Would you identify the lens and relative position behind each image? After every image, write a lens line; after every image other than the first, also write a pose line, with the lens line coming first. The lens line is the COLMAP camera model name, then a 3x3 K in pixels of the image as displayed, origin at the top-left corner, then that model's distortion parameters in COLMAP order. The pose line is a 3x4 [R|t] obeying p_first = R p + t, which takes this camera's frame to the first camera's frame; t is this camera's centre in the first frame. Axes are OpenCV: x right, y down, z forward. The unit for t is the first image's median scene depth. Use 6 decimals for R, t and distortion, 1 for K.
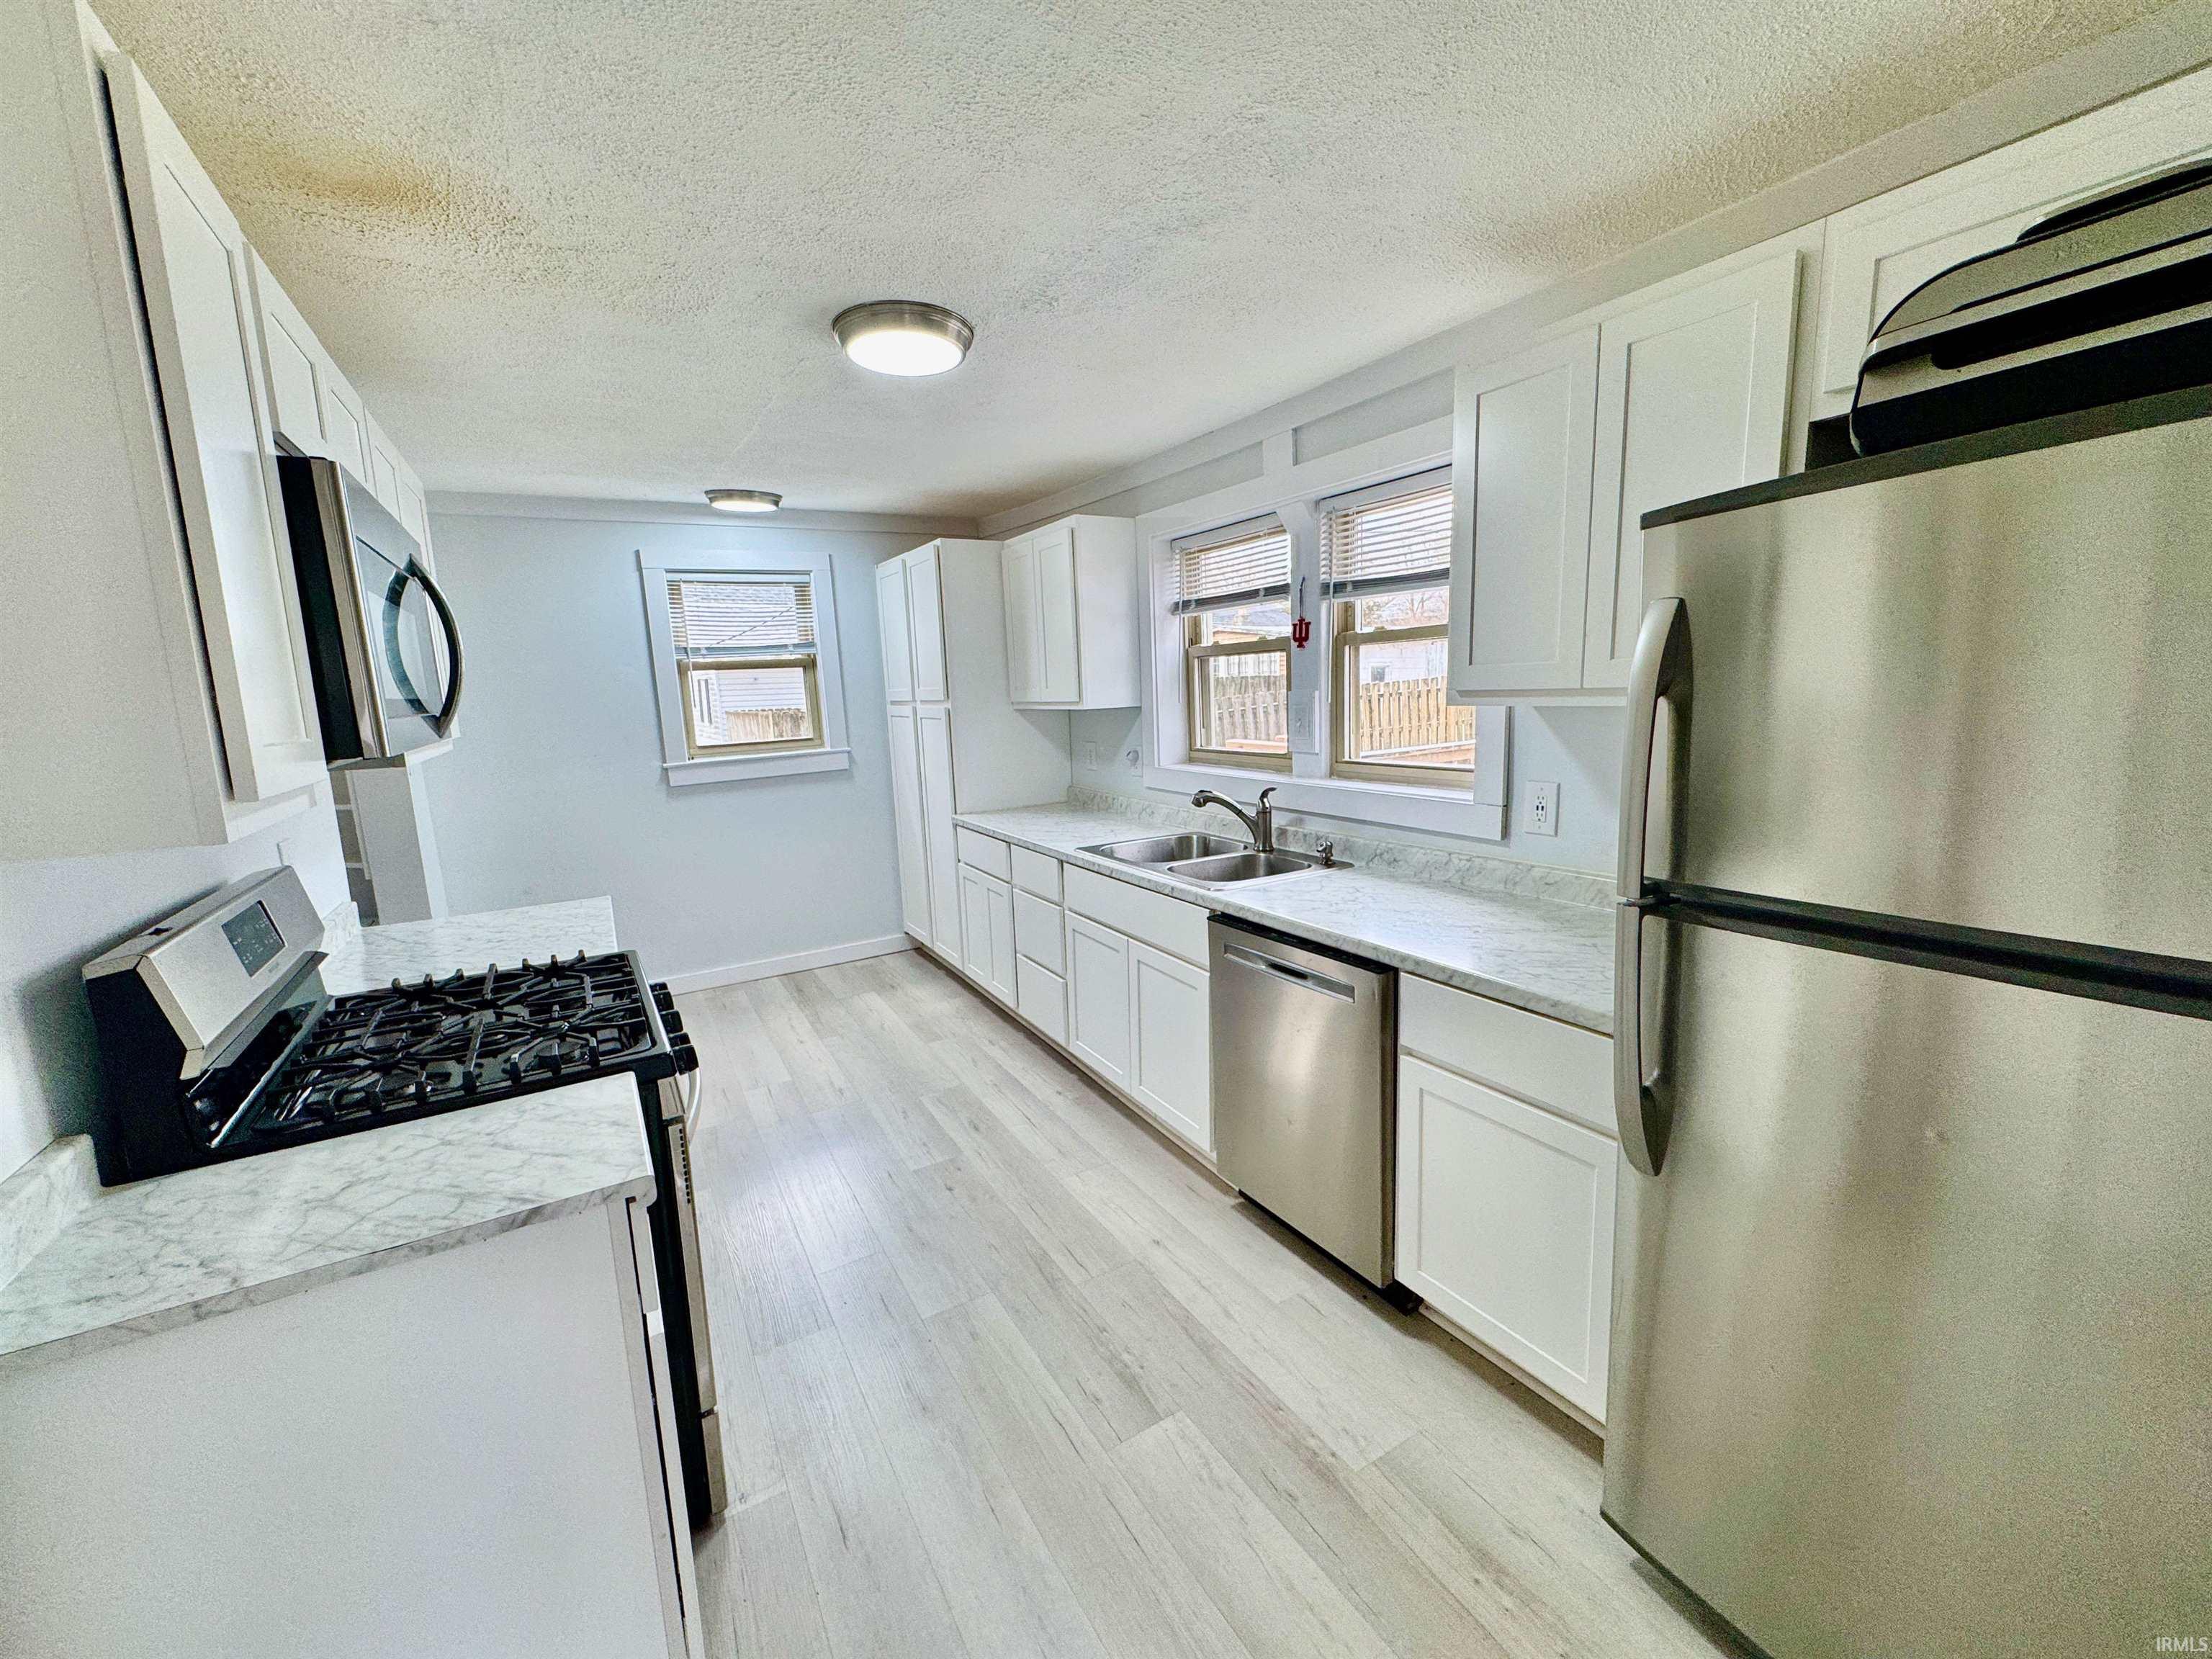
lens RADIAL K [[891.4, 0, 1105.5], [0, 891.4, 822.7], [0, 0, 1]] dist [-0.000644, -0.000048]
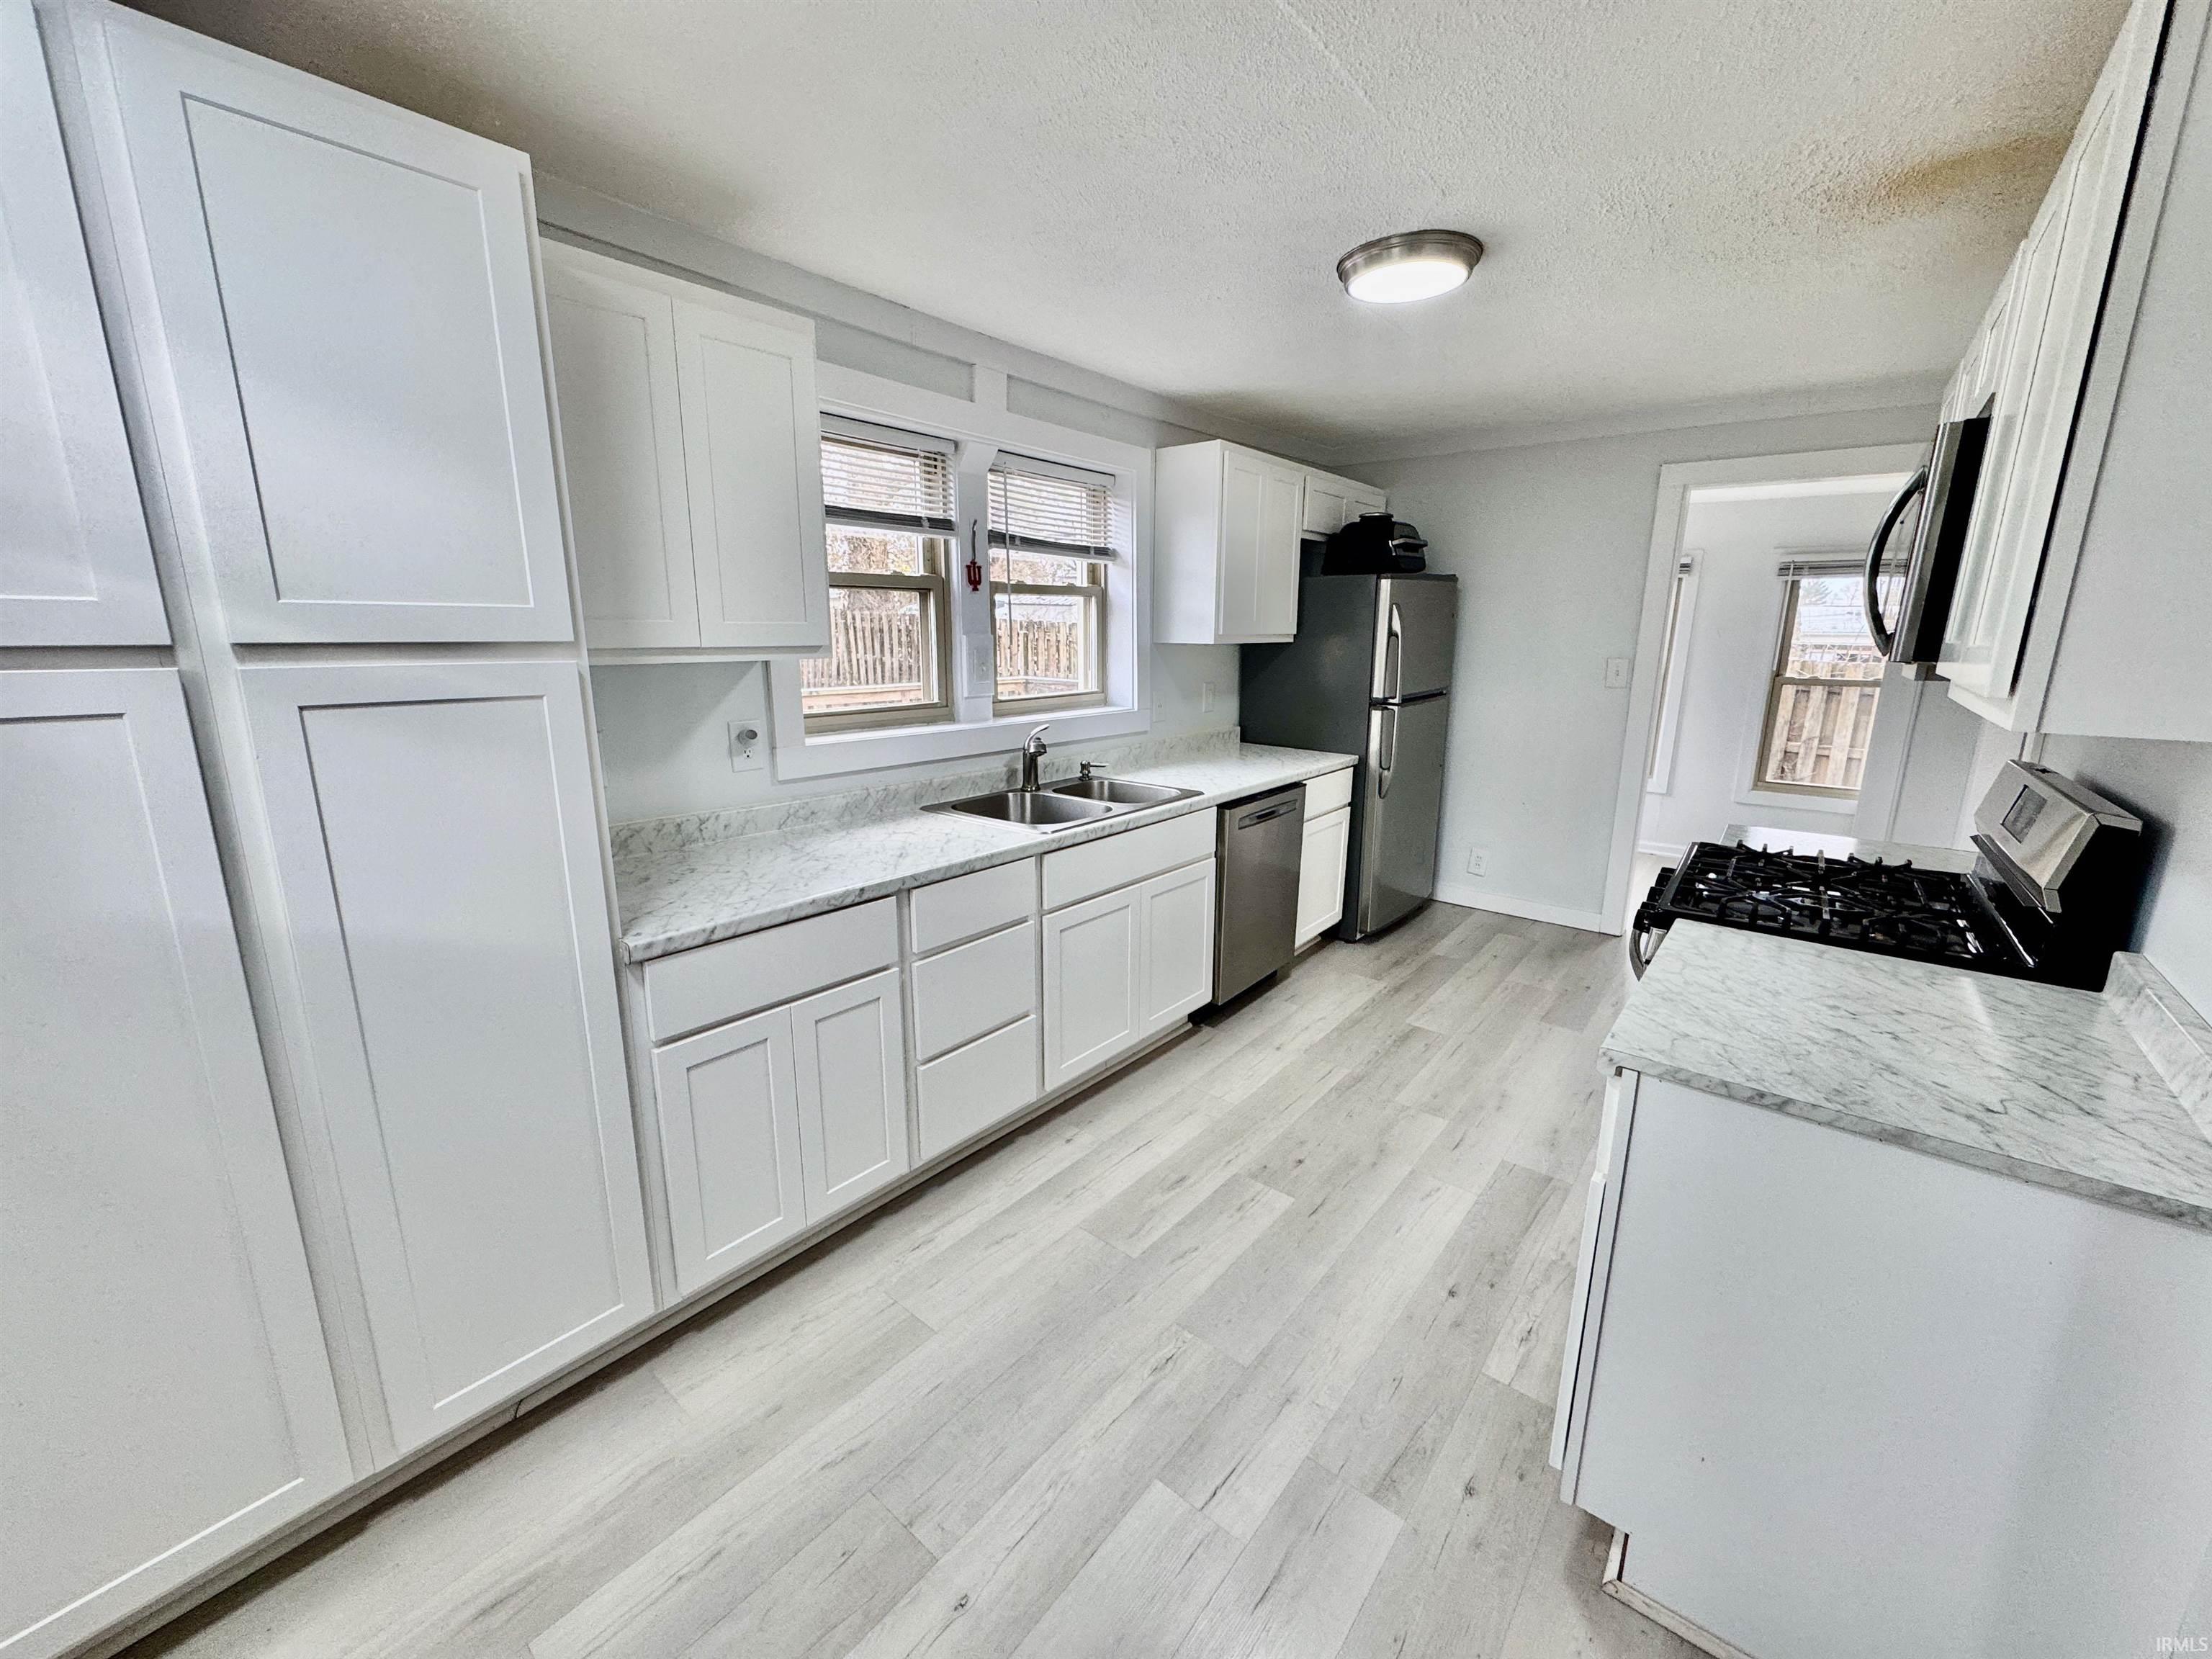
lens RADIAL K [[891.4, 0, 1104.7], [0, 891.4, 830.9], [0, 0, 1]] dist [-0.000644, -0.000048]
pose [[-0.354680, -0.176160, 0.918243, -0.803521], [0.150058, 0.958635, 0.241870, -0.160525], [-0.922868, 0.223576, -0.313574, 1.252722]]
